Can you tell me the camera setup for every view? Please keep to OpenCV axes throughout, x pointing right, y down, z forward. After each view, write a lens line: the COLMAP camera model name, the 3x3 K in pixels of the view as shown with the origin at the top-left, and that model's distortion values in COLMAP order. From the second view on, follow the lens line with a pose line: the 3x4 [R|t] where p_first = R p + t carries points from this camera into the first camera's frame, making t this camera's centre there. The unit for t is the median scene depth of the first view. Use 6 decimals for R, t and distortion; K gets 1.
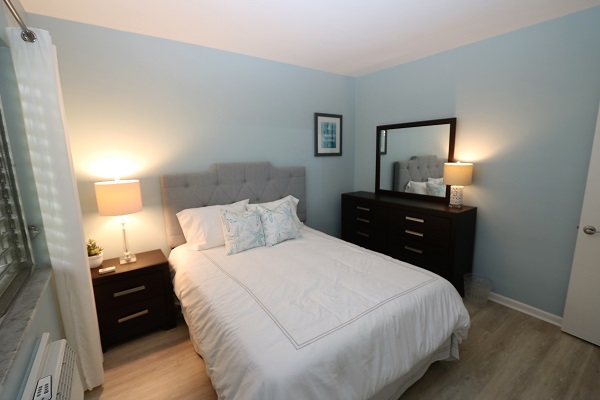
lens RADIAL K [[277.7, 0, 303.2], [0, 277.7, 200.8], [0, 0, 1]] dist [-0.009618, -0.000345]
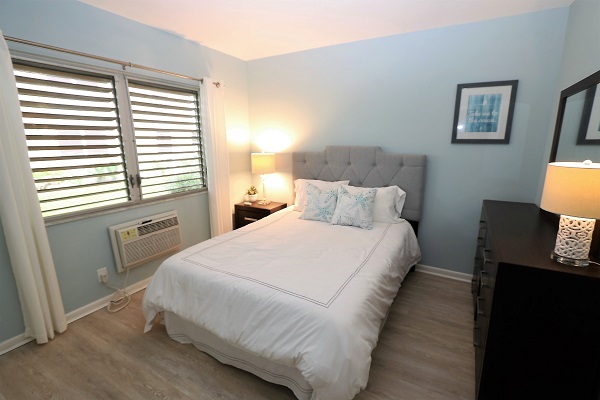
lens RADIAL K [[277.7, 0, 301.8], [0, 277.7, 199.9], [0, 0, 1]] dist [-0.009618, -0.000345]
pose [[0.419519, 0.215135, -0.881885, 0.667072], [-0.163493, 0.973530, 0.159717, -0.072868], [0.892902, 0.077178, 0.443587, 0.358605]]
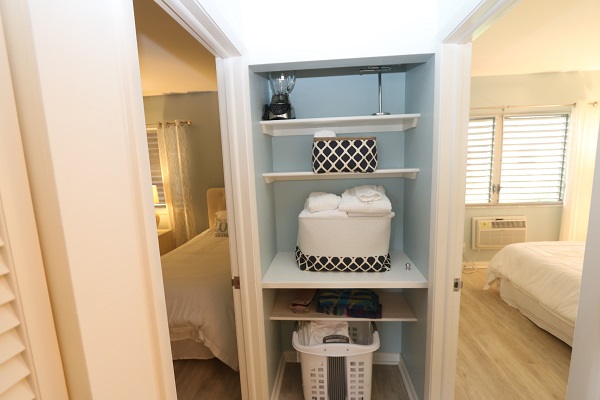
lens RADIAL K [[277.7, 0, 307.7], [0, 277.7, 202.5], [0, 0, 1]] dist [-0.009618, -0.000345]
pose [[-0.635081, 0.158284, -0.756054, 1.097567], [-0.081821, 0.959489, 0.269603, -0.105860], [0.768100, 0.233081, -0.596403, 0.373261]]
